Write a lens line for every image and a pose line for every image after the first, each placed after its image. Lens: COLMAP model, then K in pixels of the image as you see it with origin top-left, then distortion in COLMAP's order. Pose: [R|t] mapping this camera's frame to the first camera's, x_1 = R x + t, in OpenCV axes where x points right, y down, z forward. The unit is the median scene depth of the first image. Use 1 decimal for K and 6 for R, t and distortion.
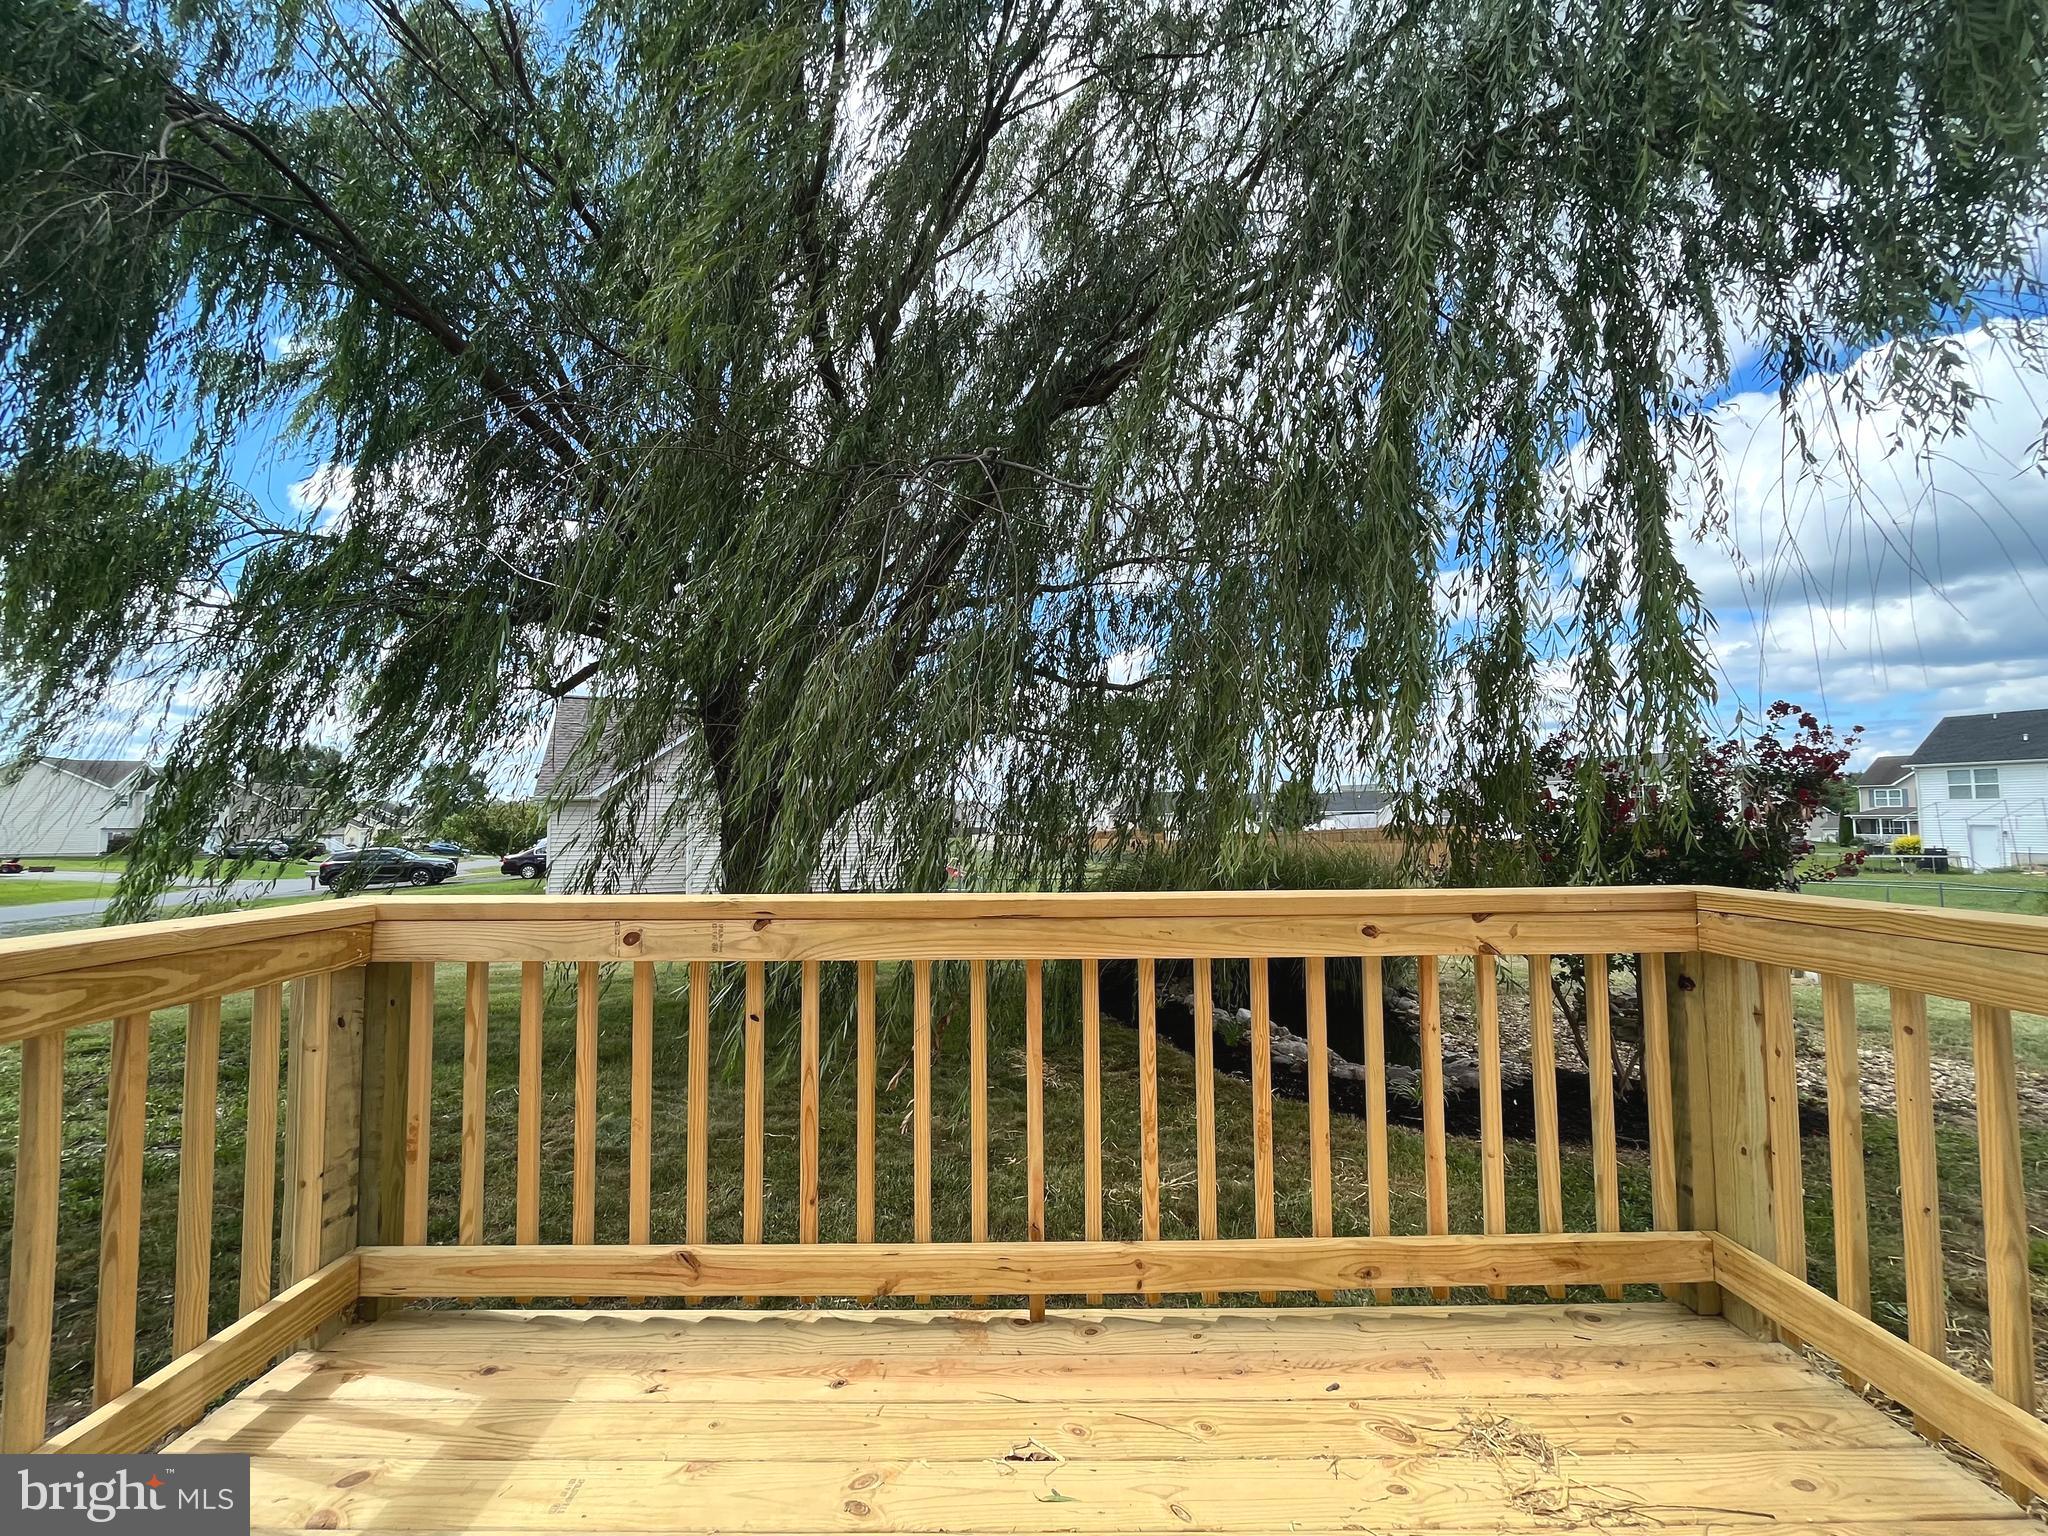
lens RADIAL K [[828.1, 0, 1029.5], [0, 828.1, 774.1], [0, 0, 1]] dist [-0.001133, 0.000228]
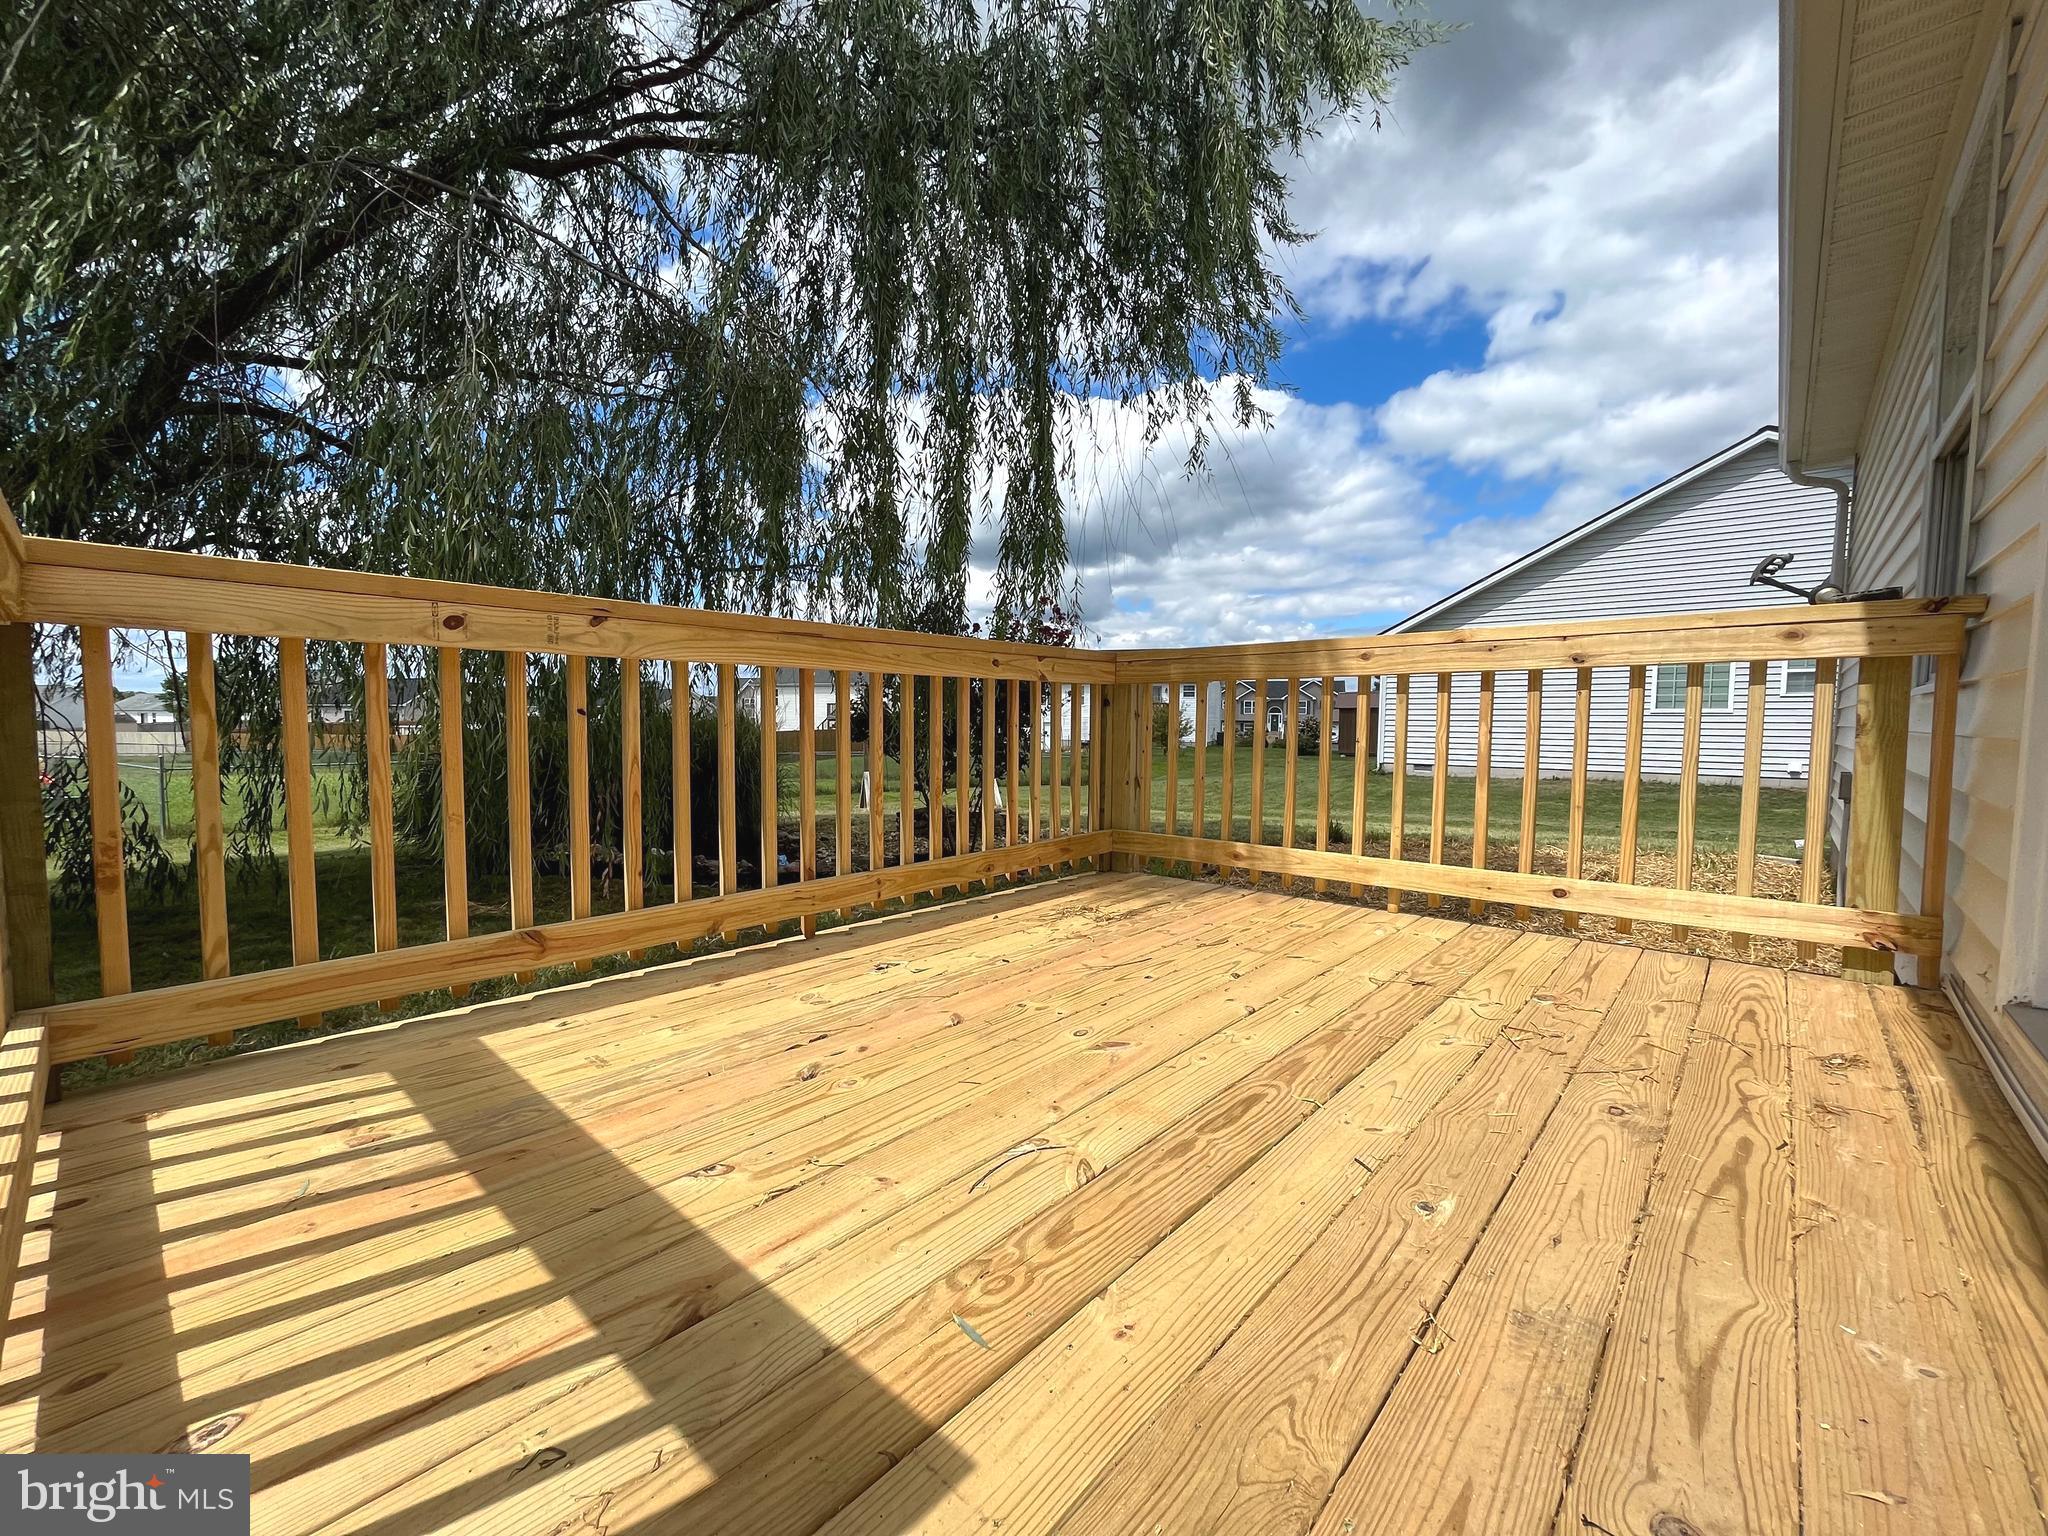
lens RADIAL K [[828.1, 0, 1029.5], [0, 828.1, 774.1], [0, 0, 1]] dist [-0.001133, 0.000228]
pose [[0.666647, -0.039726, 0.744314, -0.760082], [-0.052899, 0.993539, 0.100407, 0.243084], [-0.743494, -0.106309, 0.660238, -0.135370]]
